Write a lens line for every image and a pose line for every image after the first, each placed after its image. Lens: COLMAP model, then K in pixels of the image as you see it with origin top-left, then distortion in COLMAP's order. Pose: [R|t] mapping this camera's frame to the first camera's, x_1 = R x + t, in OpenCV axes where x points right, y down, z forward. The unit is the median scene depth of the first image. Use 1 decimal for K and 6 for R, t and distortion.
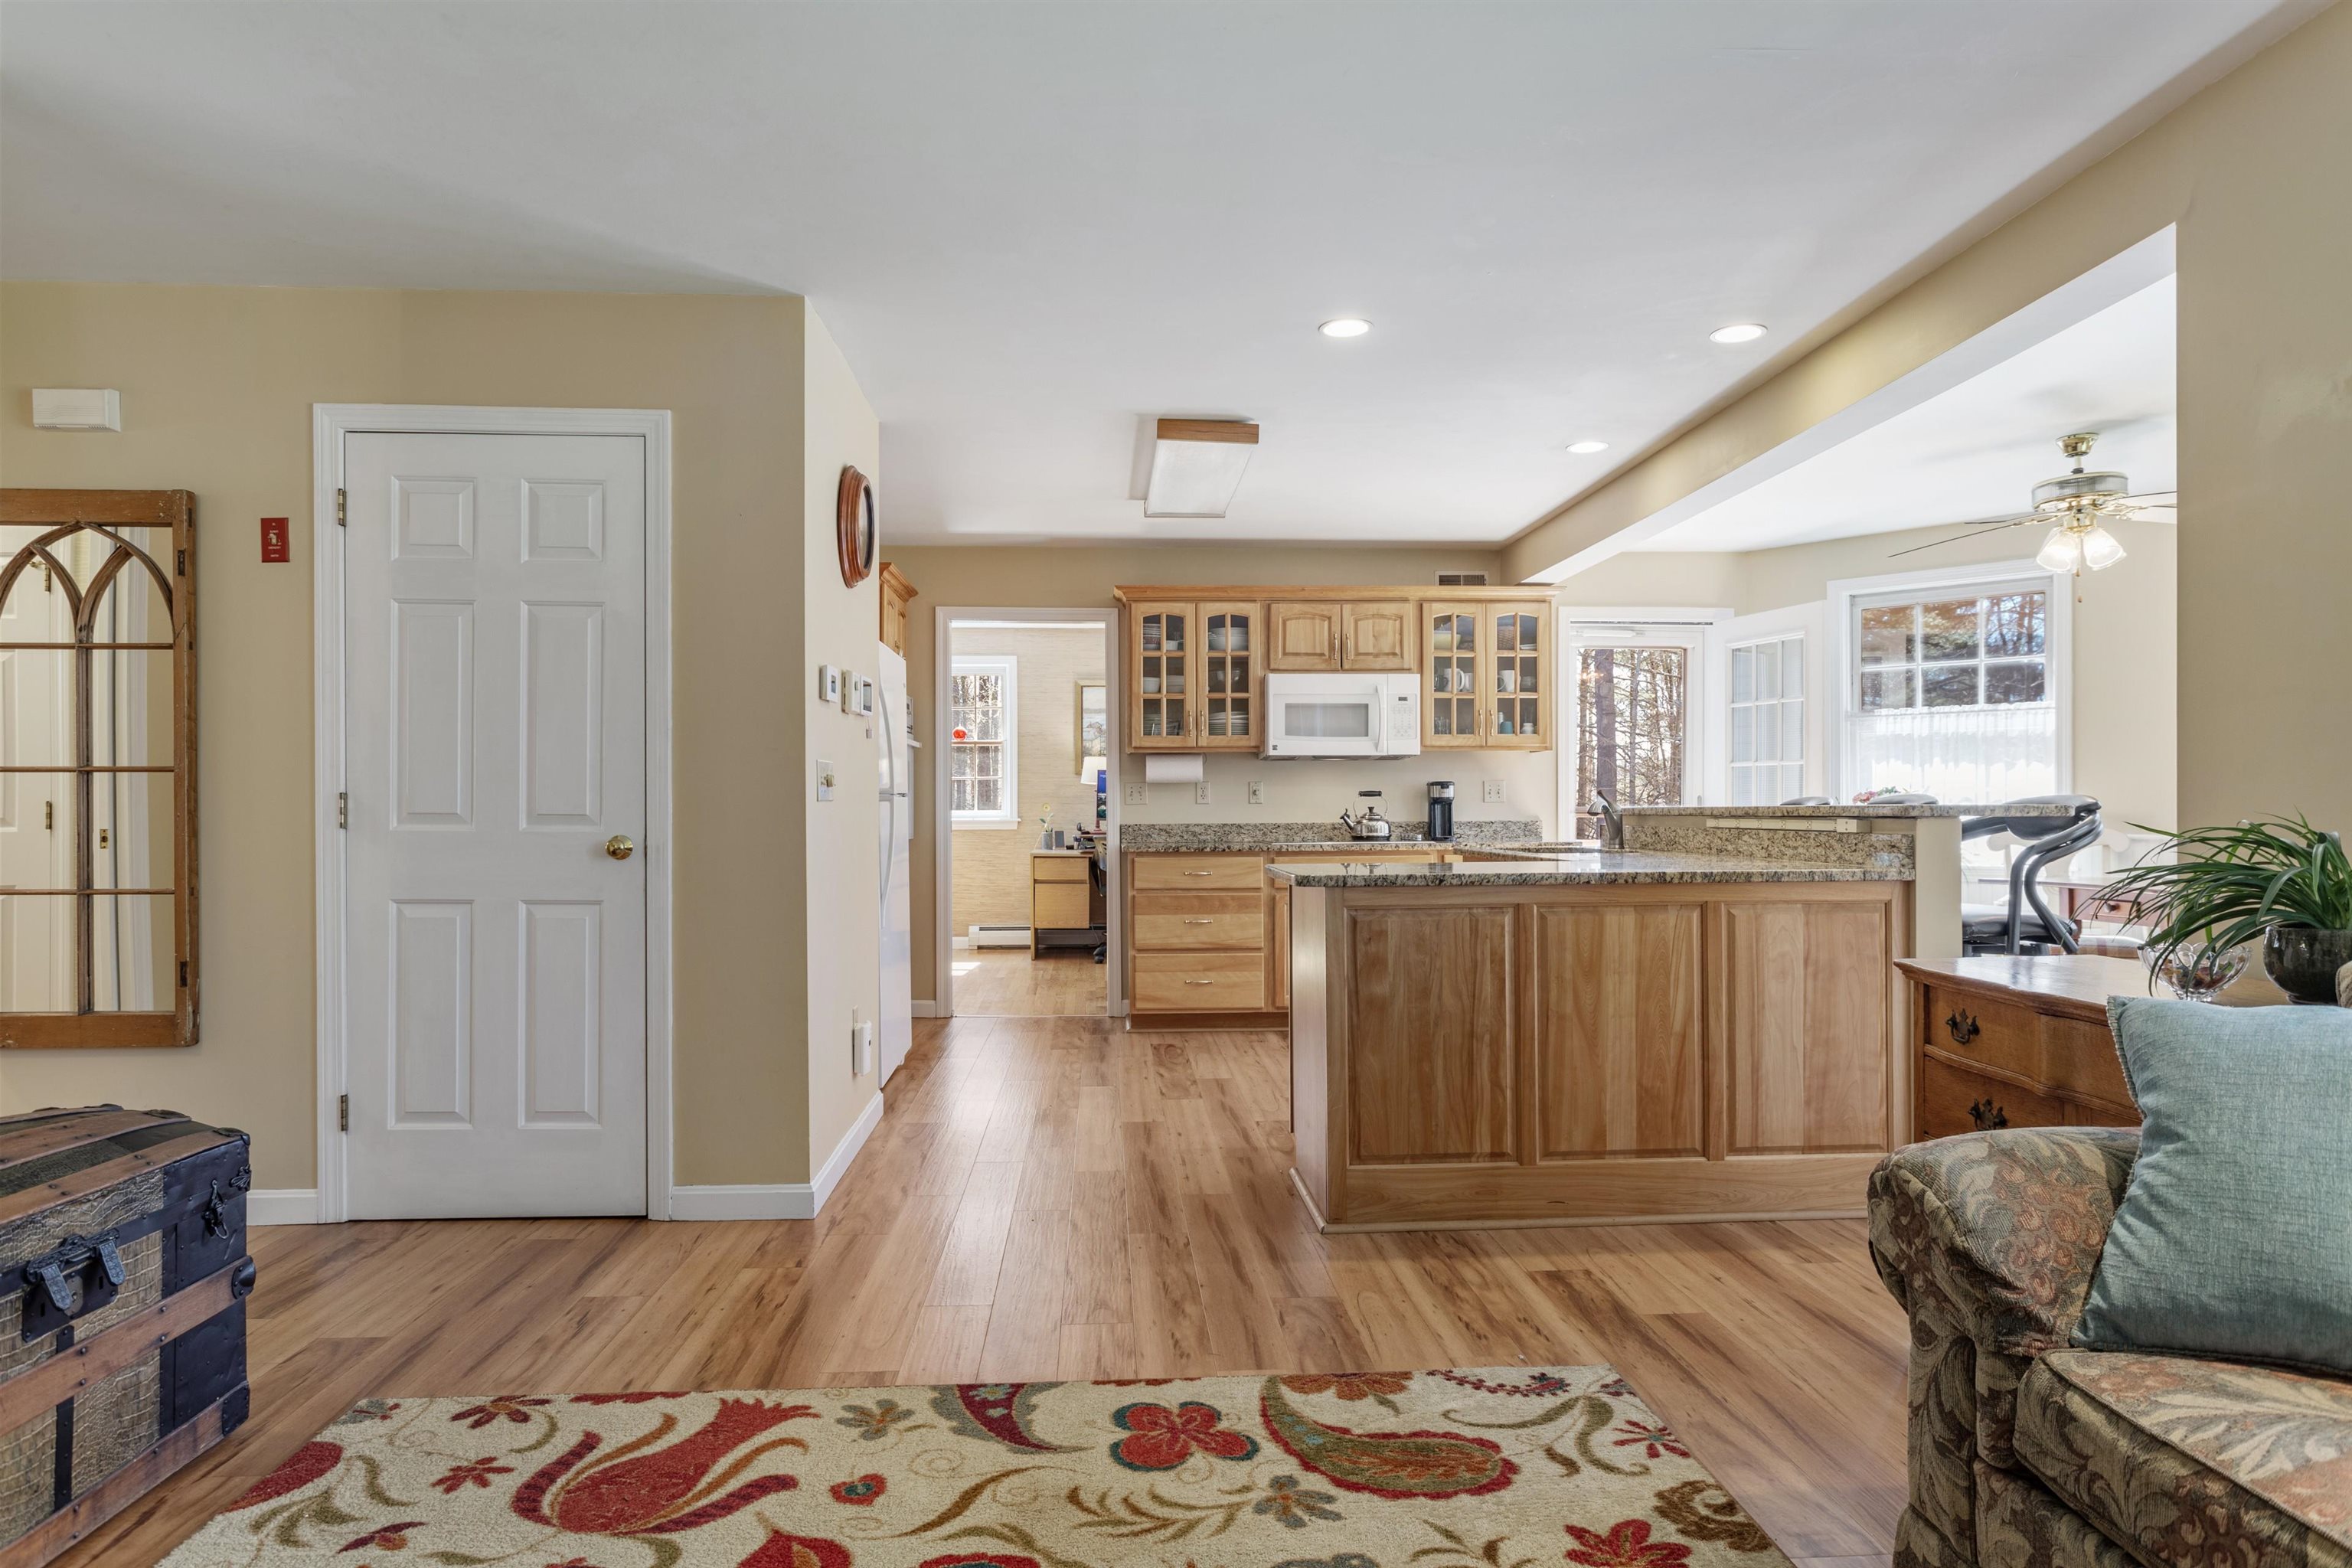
lens RADIAL K [[1376.4, 0, 1180.6], [0, 1376.4, 807.9], [0, 0, 1]] dist [-0.006486, -0.000175]
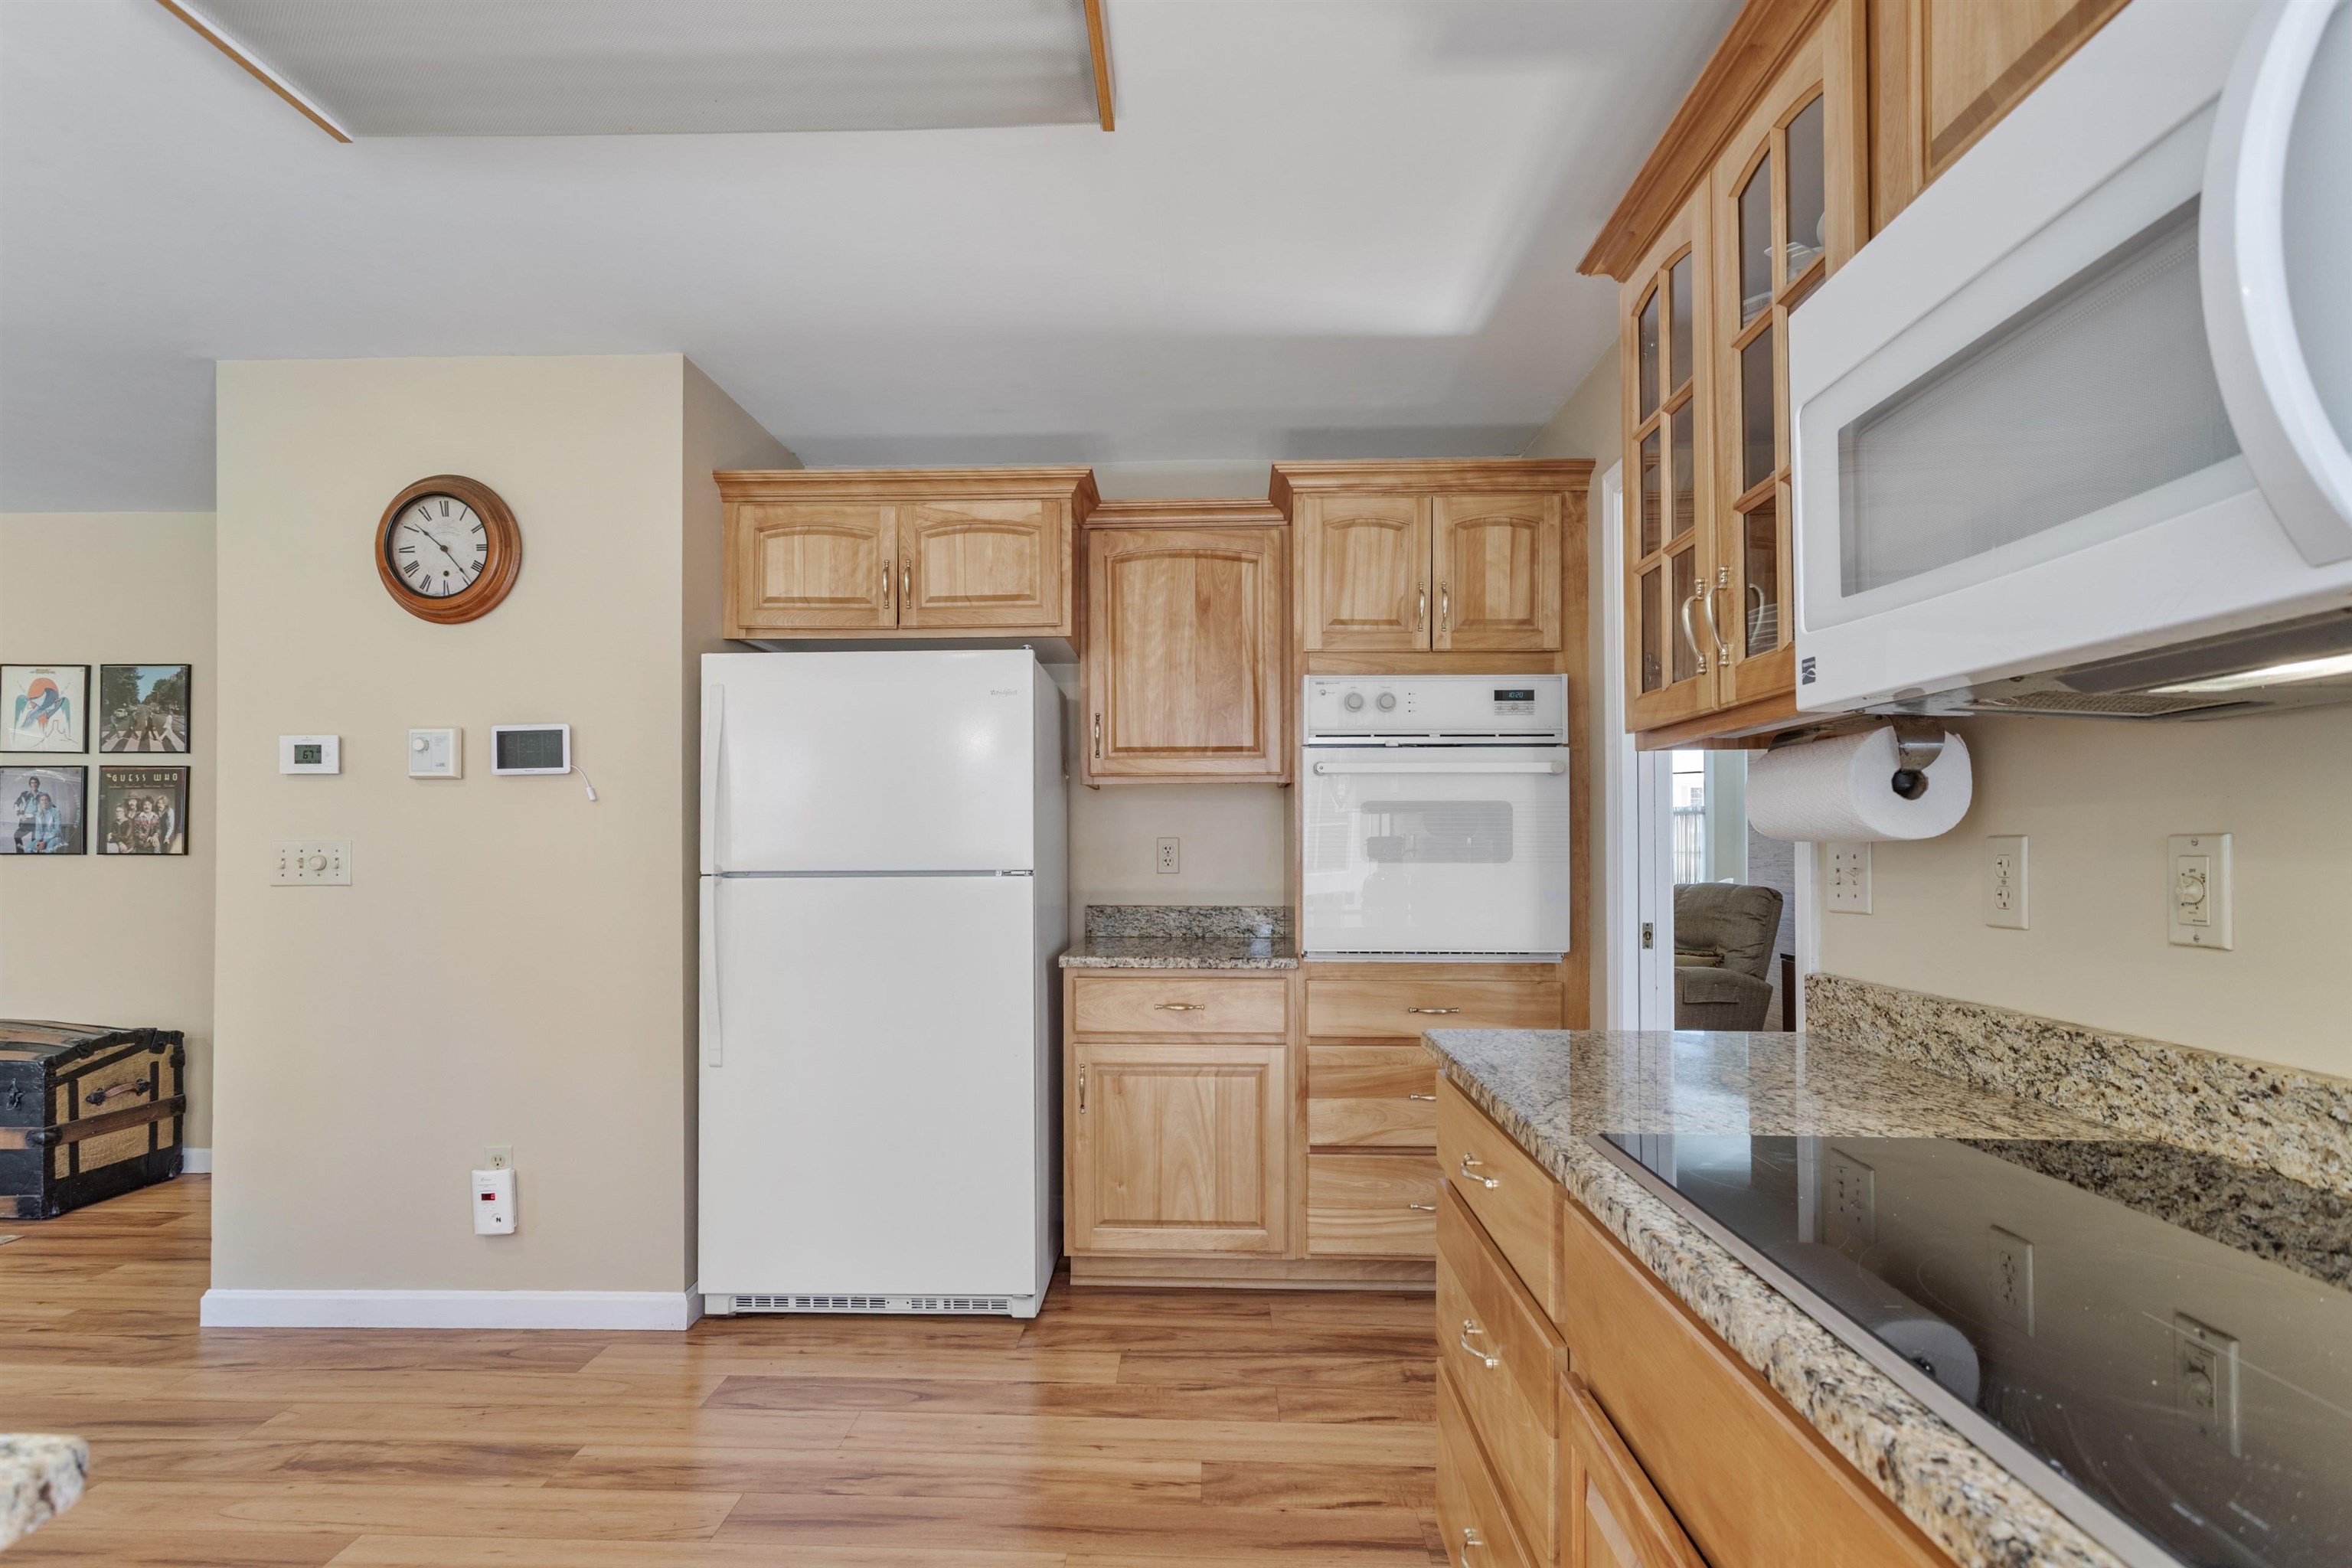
lens RADIAL K [[1121.6, 0, 1173.8], [0, 1121.6, 834.7], [0, 0, 1]] dist [0.000042, 0.000268]
pose [[-0.086110, -0.005265, -0.996272, 0.283369], [0.000606, 0.999986, -0.005337, -0.023175], [0.996285, -0.001063, -0.086105, 1.092472]]
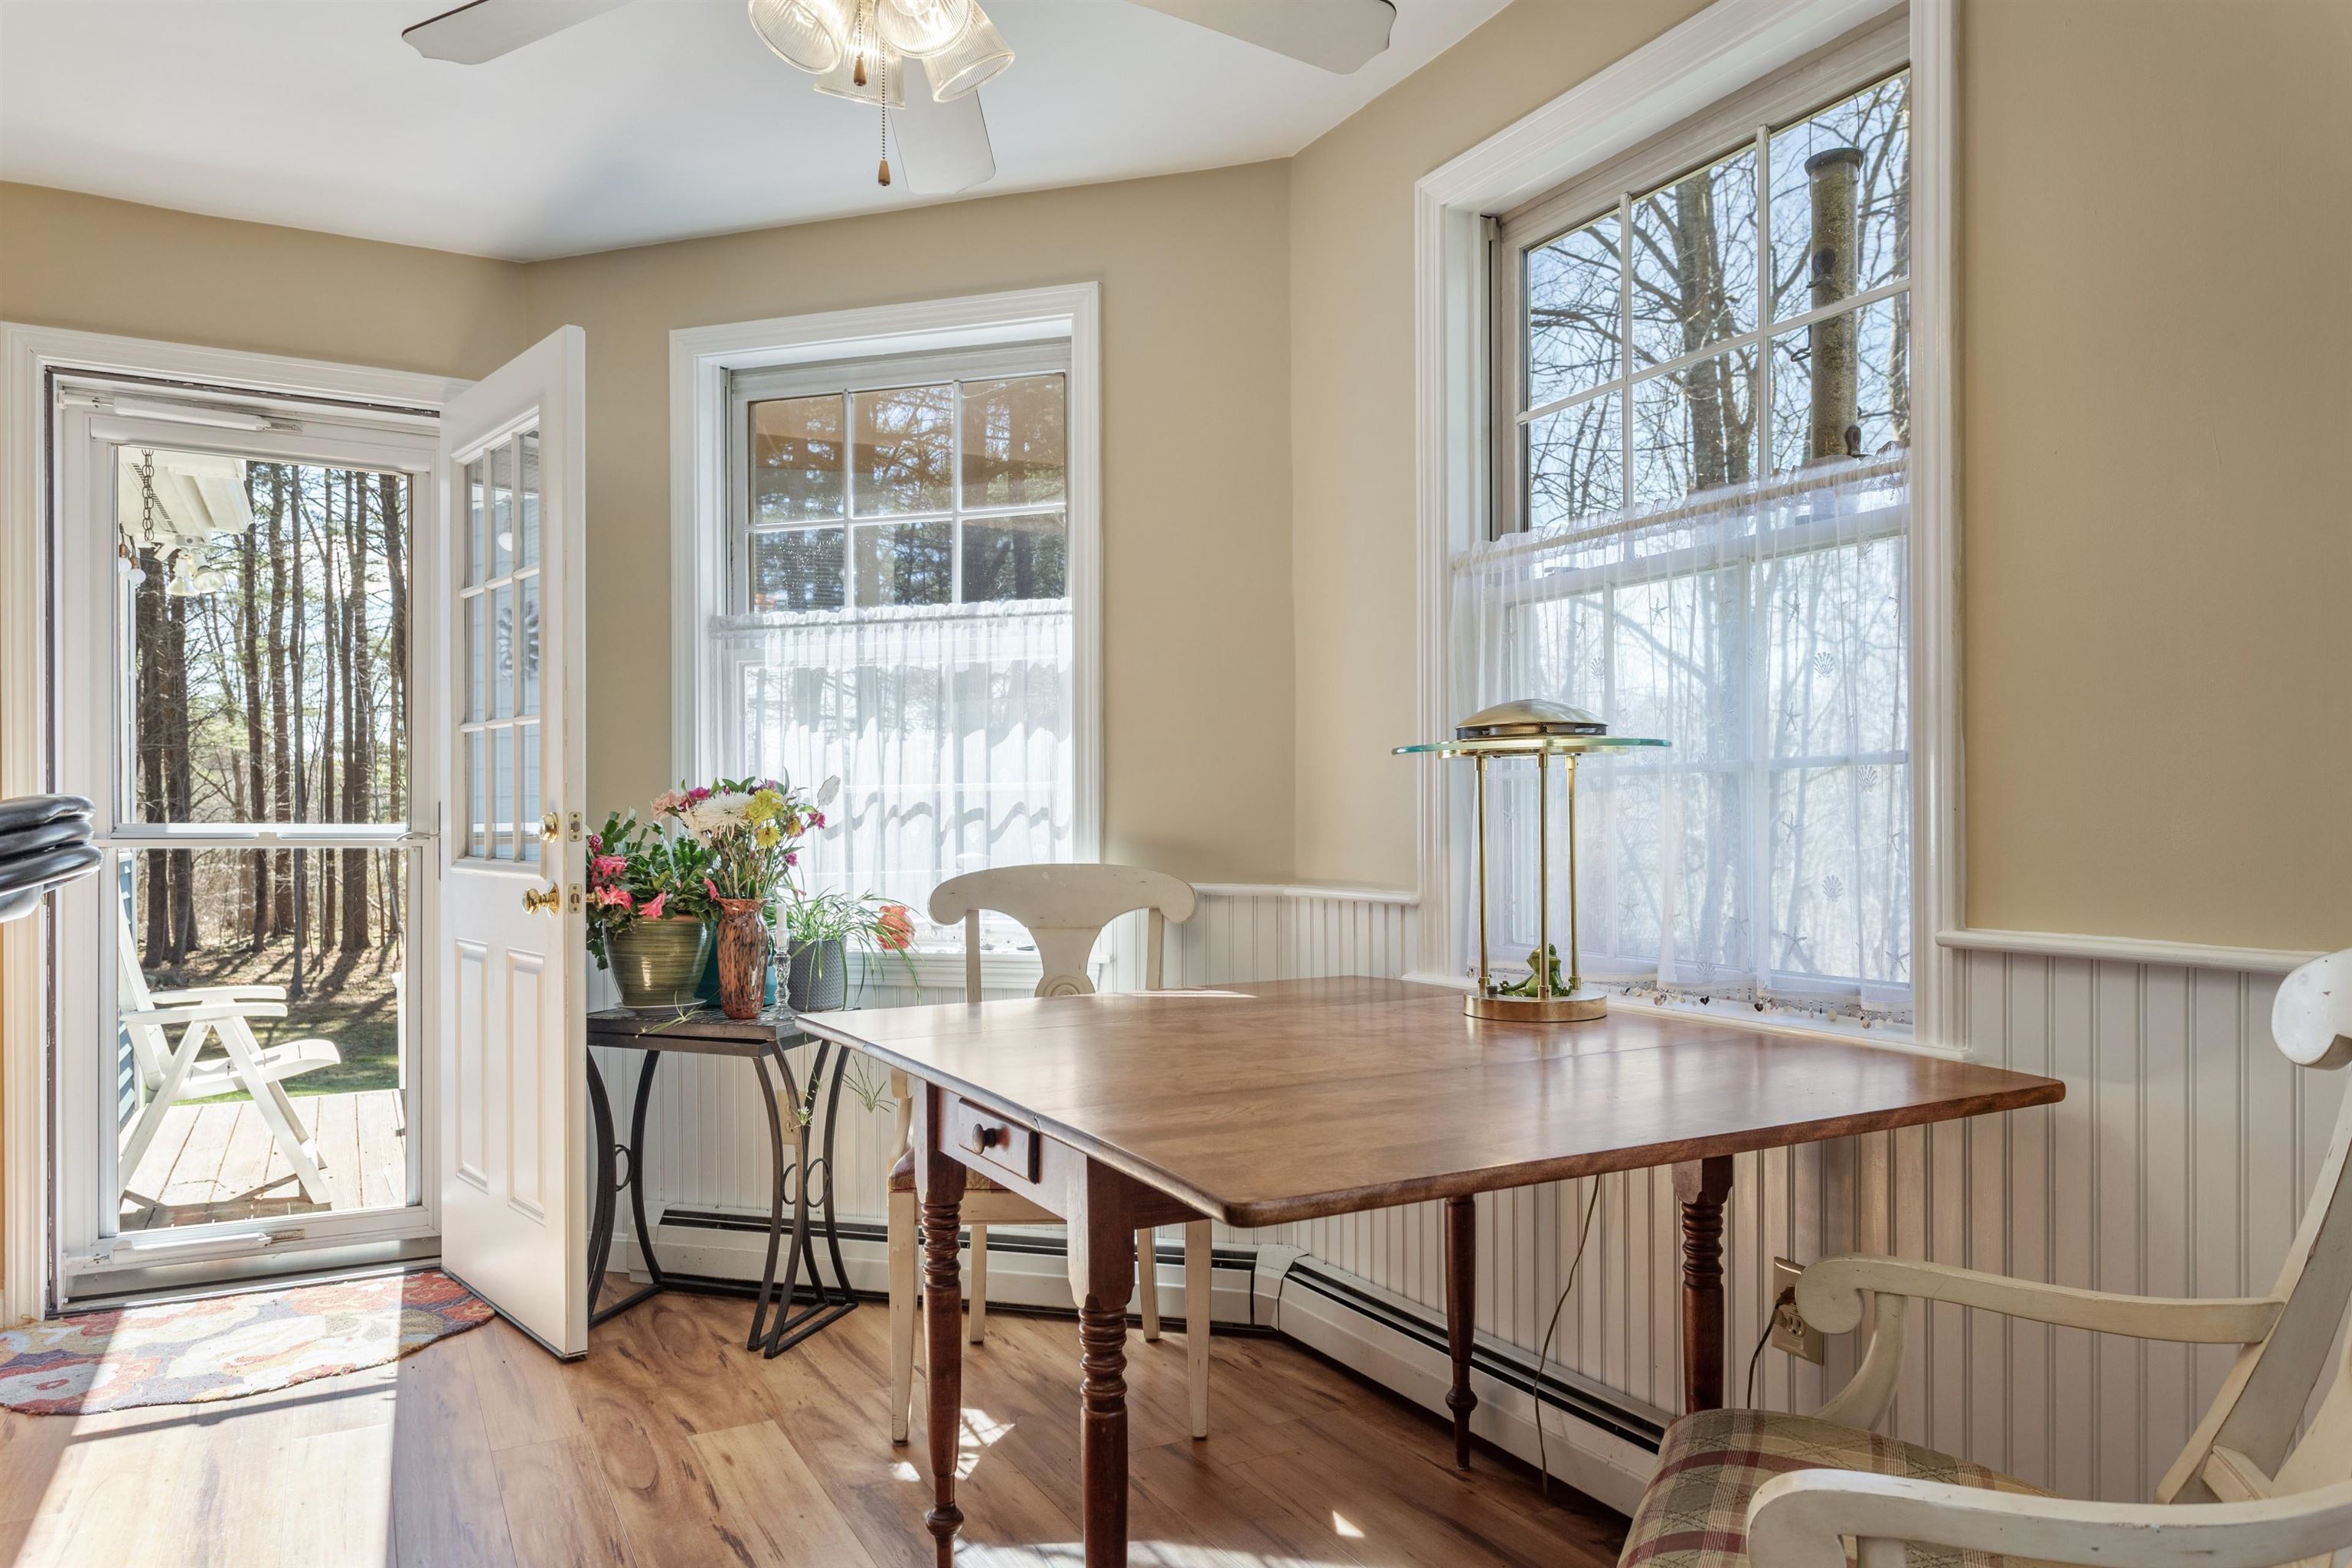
lens RADIAL K [[1512.2, 0, 1174.8], [0, 1512.2, 838.0], [0, 0, 1]] dist [-0.001494, -0.000053]
pose [[0.900883, -0.005371, 0.434028, 0.495458], [0.000292, 0.999931, 0.011767, -0.002326], [-0.434061, -0.010474, 0.900822, 0.579724]]
